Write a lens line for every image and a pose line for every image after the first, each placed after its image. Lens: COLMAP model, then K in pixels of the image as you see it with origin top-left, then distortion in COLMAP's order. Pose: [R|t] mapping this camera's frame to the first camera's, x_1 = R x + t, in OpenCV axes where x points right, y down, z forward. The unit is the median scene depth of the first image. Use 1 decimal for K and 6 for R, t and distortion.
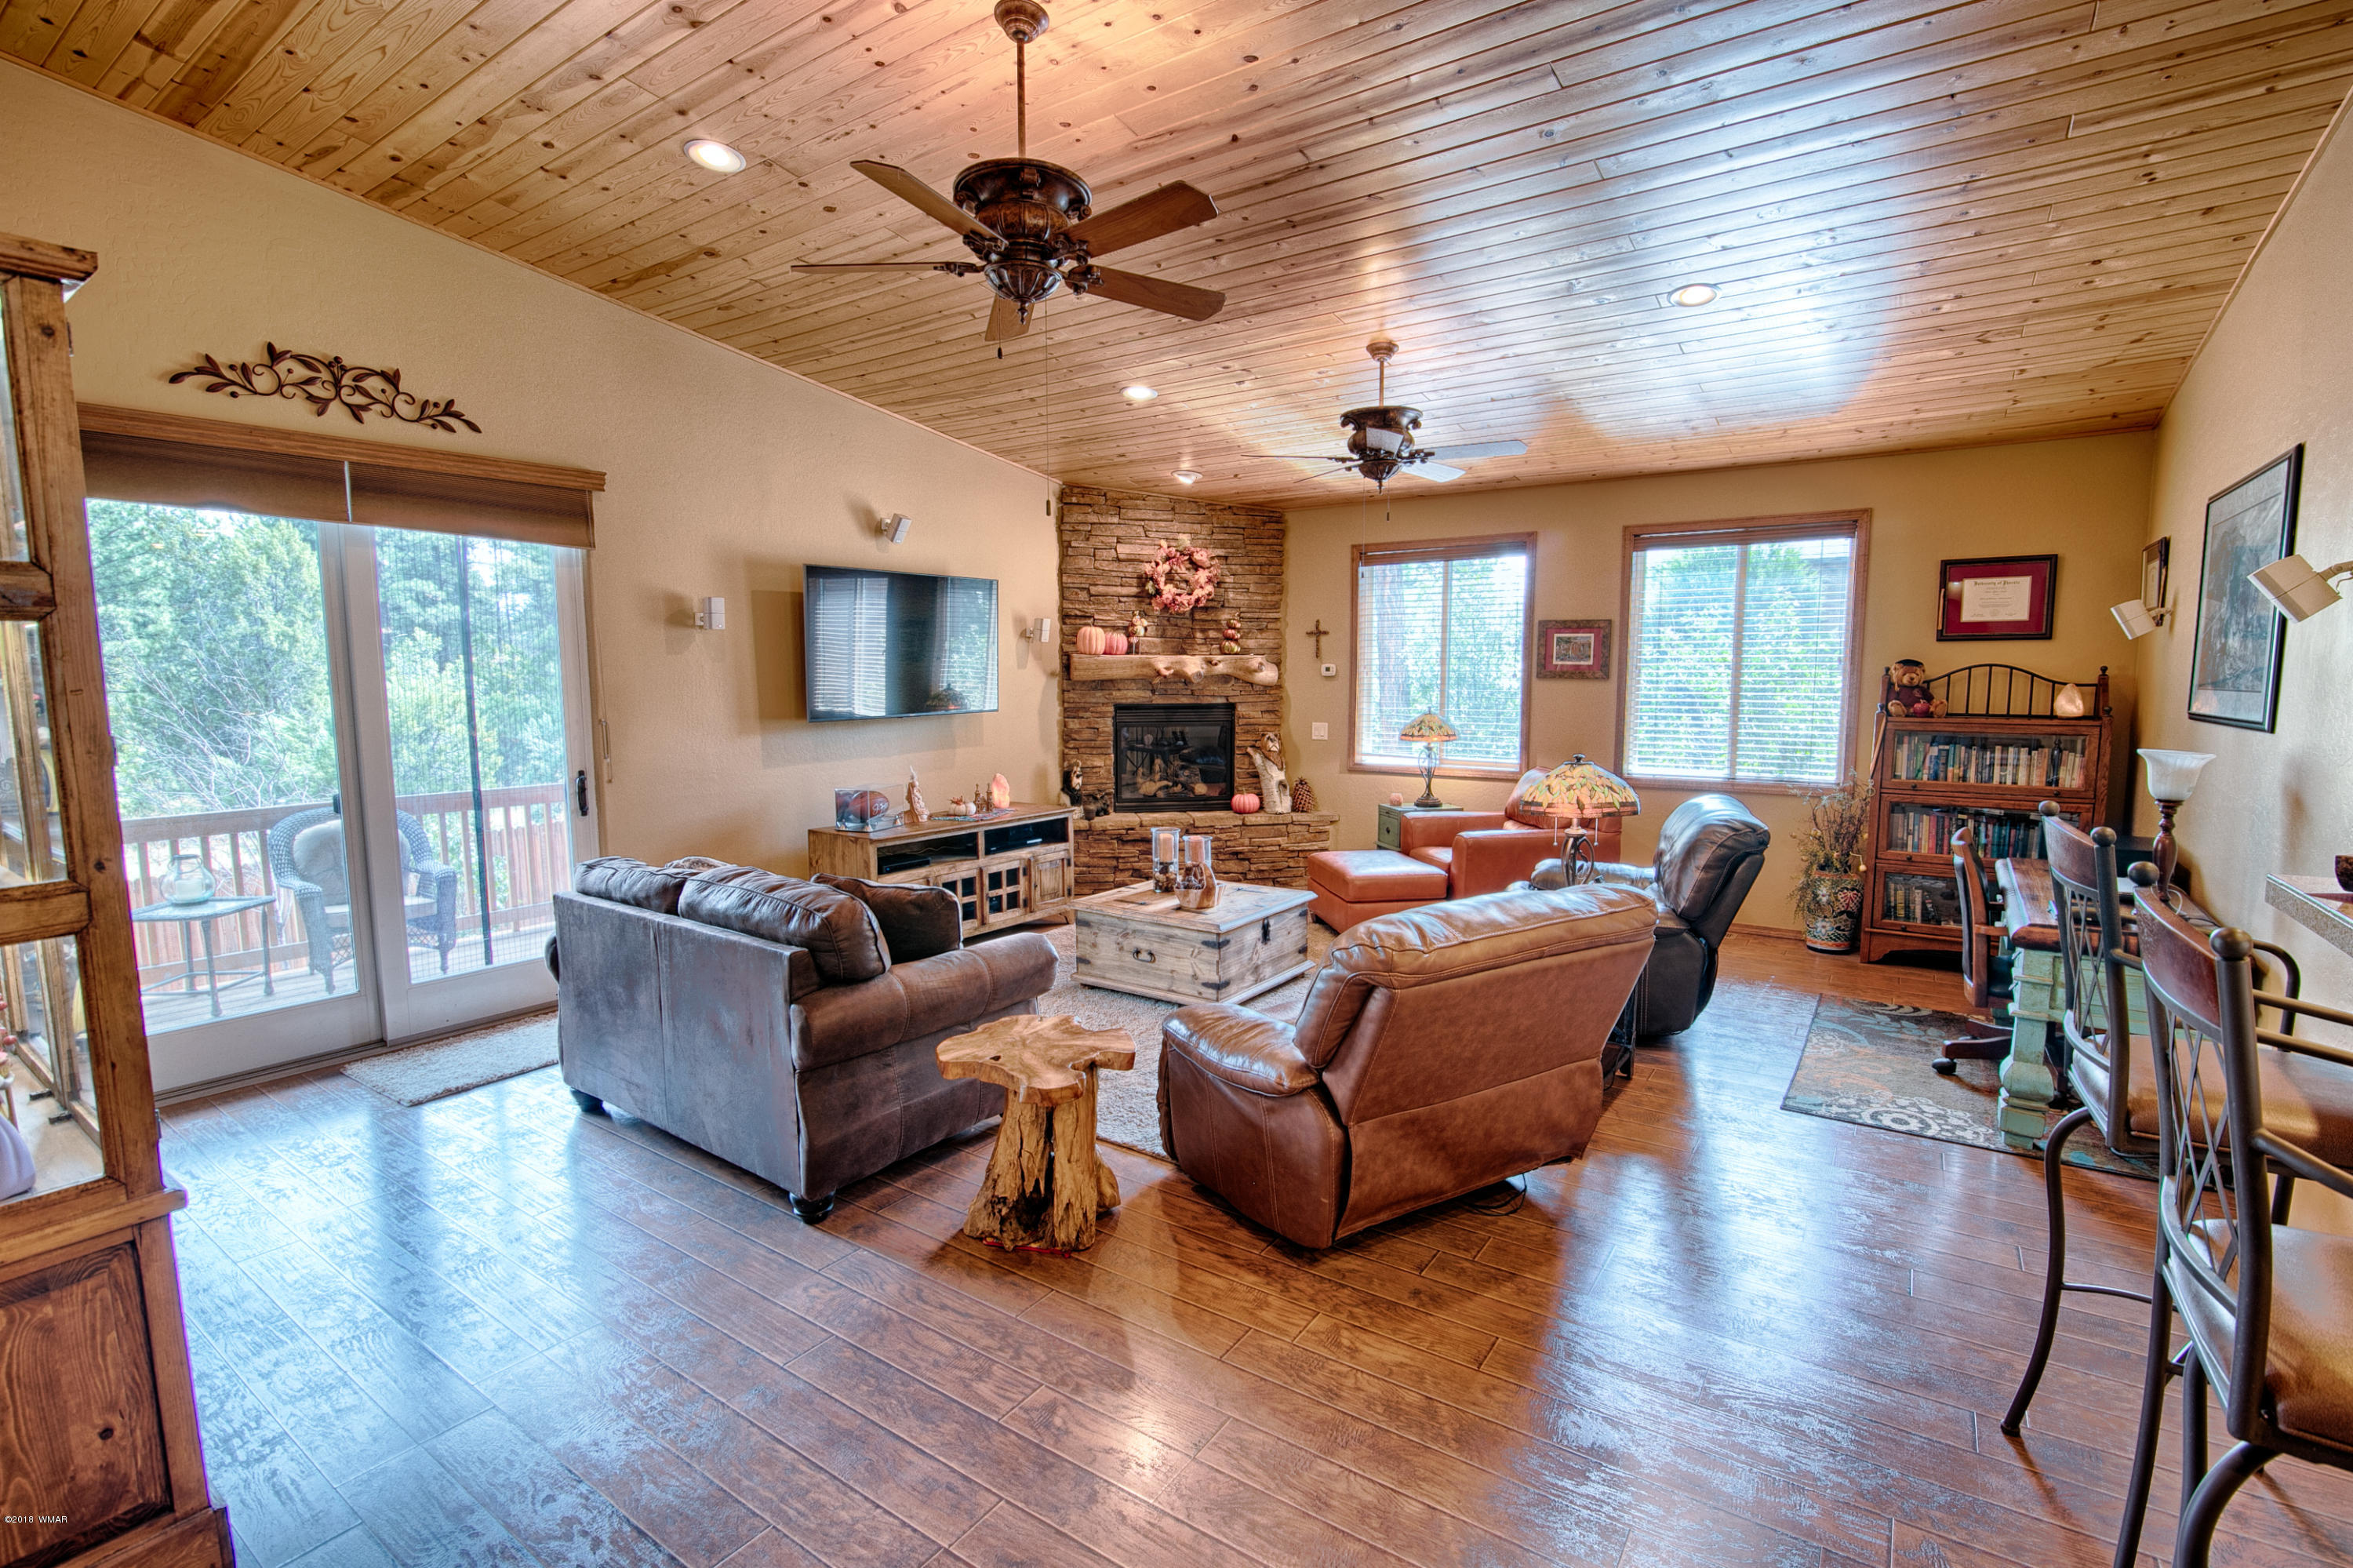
lens RADIAL K [[1078.4, 0, 1180.5], [0, 1078.4, 788.3], [0, 0, 1]] dist [-0.020439, 0.001985]
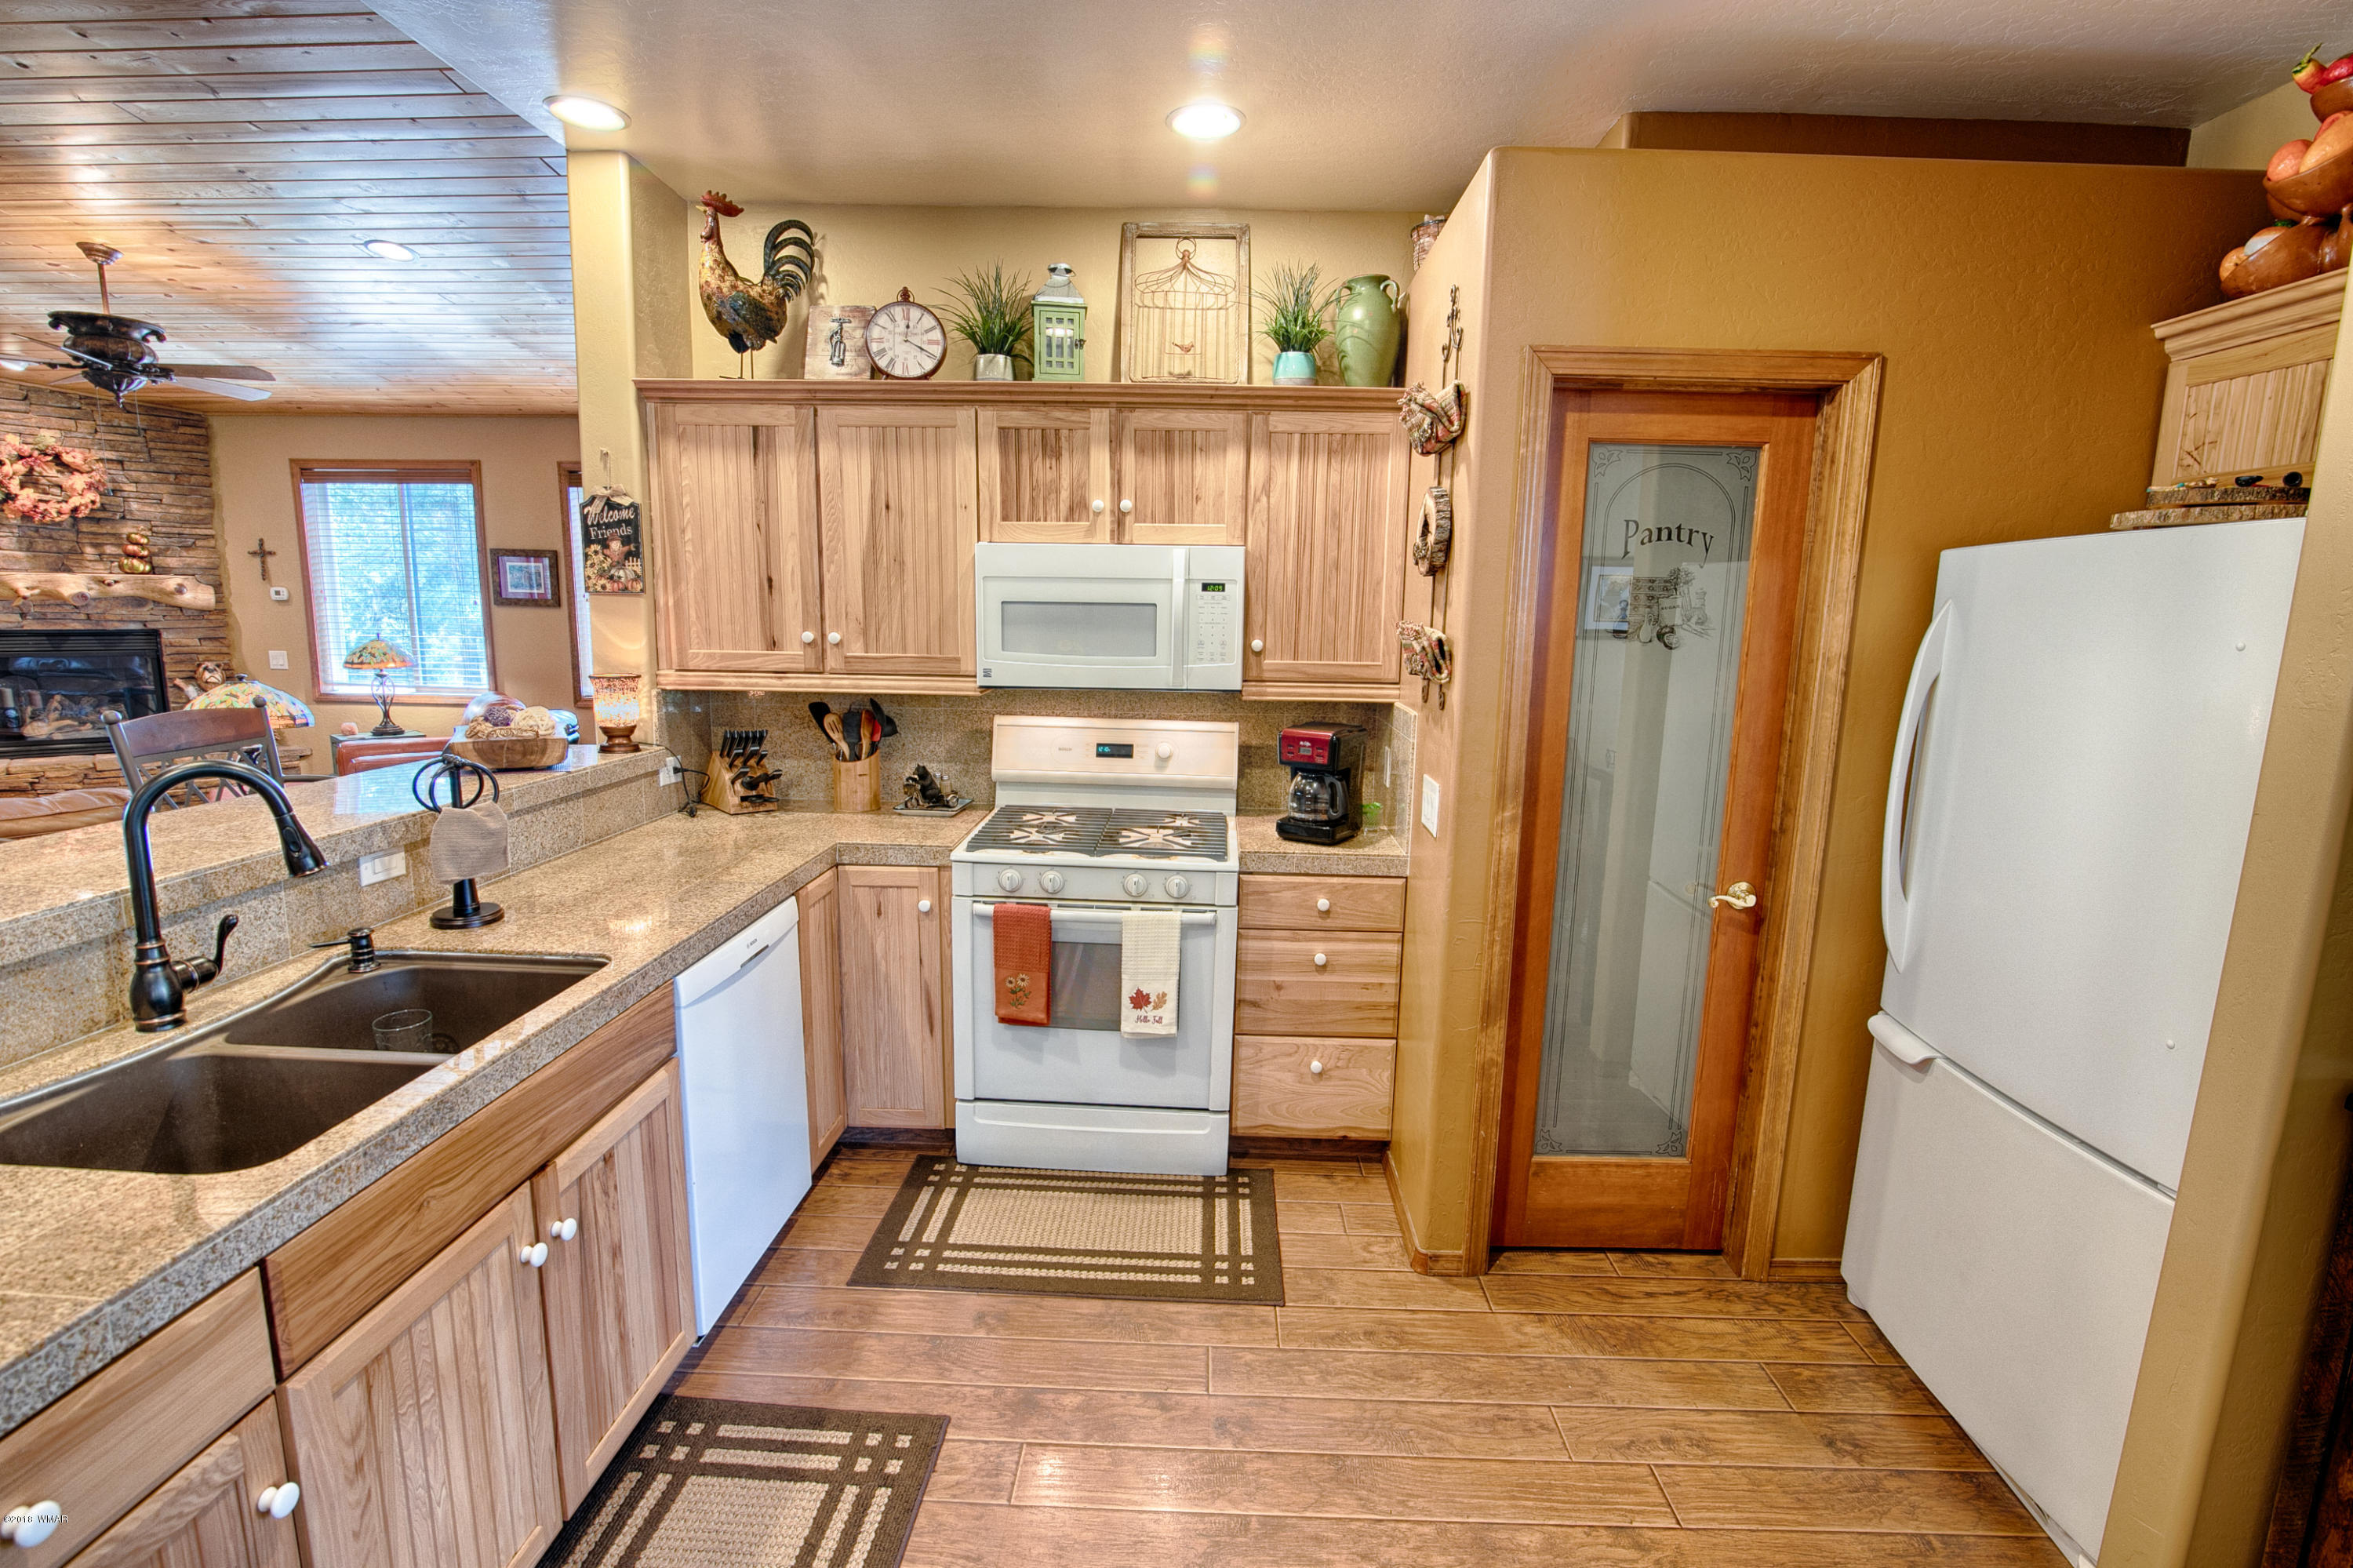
lens RADIAL K [[1078.4, 0, 1180.4], [0, 1078.4, 784.4], [0, 0, 1]] dist [-0.020439, 0.001985]
pose [[0.841485, -0.068775, 0.535885, 0.404074], [0.037341, 0.996896, 0.069304, 0.027467], [-0.538988, -0.038308, 0.841442, -0.274152]]
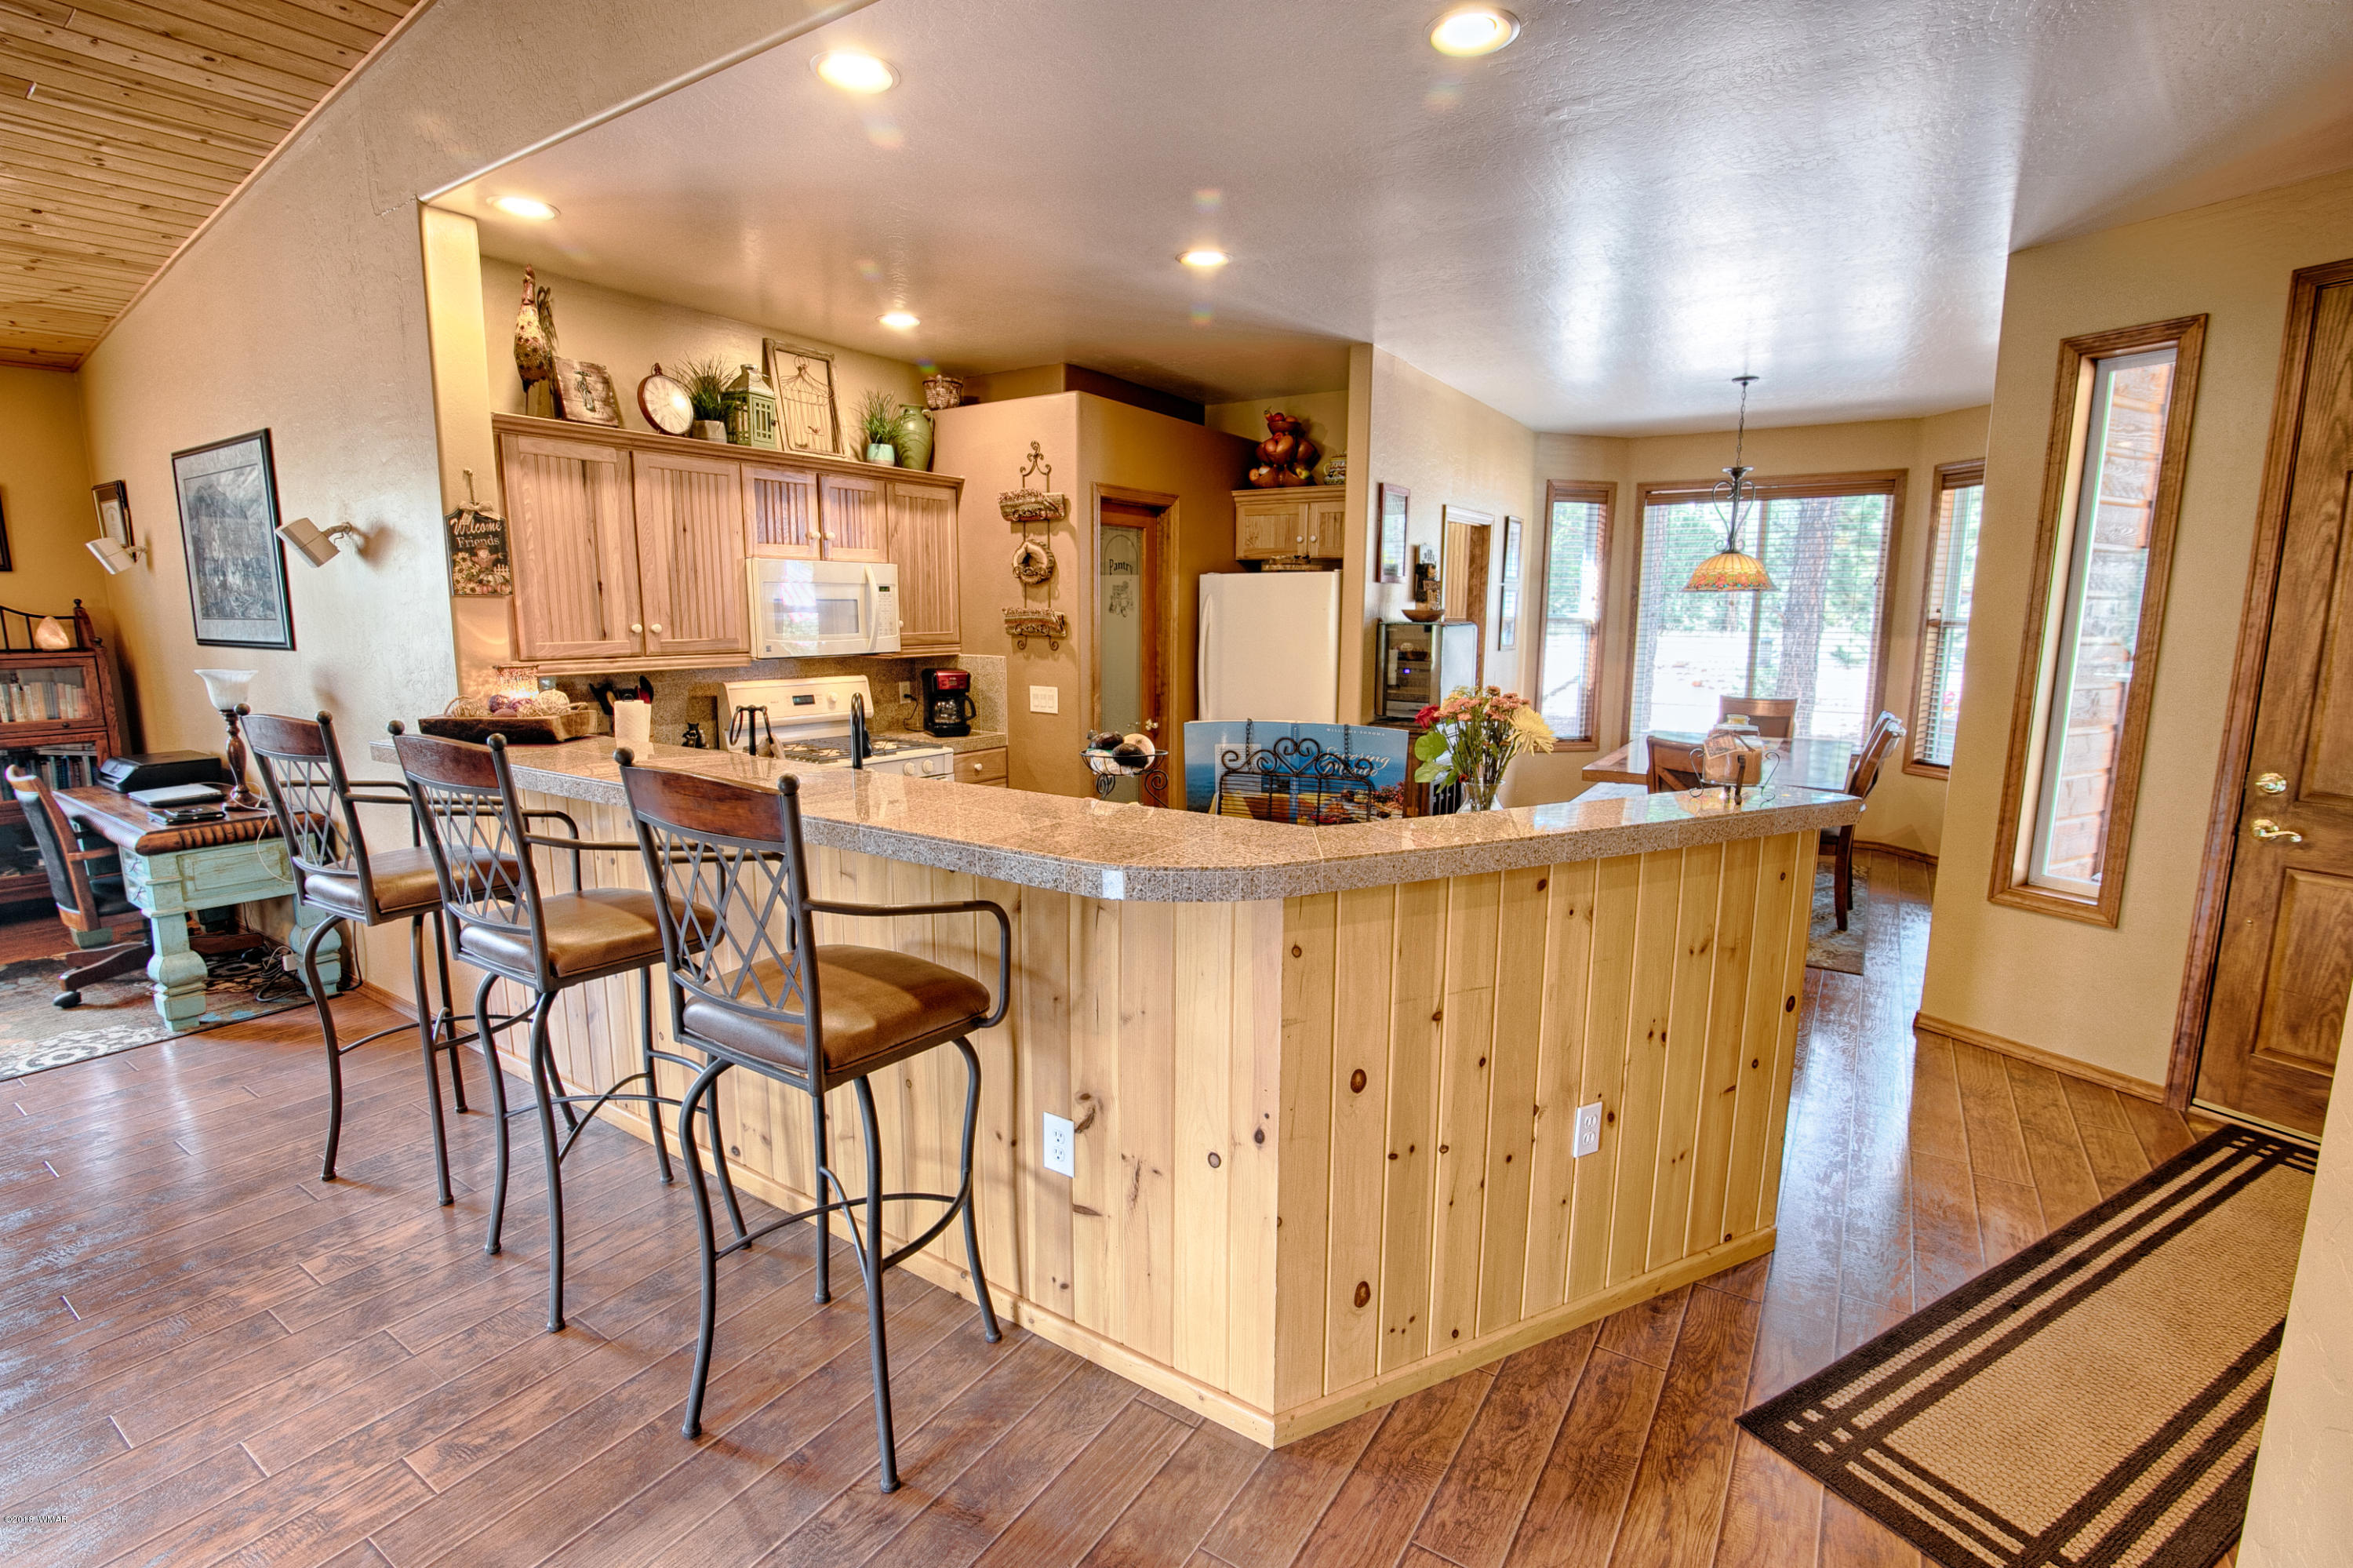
lens RADIAL K [[1078.4, 0, 1172.1], [0, 1078.4, 787.0], [0, 0, 1]] dist [-0.020439, 0.001985]
pose [[-0.015939, -0.162684, 0.986549, -0.185438], [0.103490, 0.981107, 0.163459, 0.006605], [-0.994503, 0.104704, 0.001198, -0.041926]]
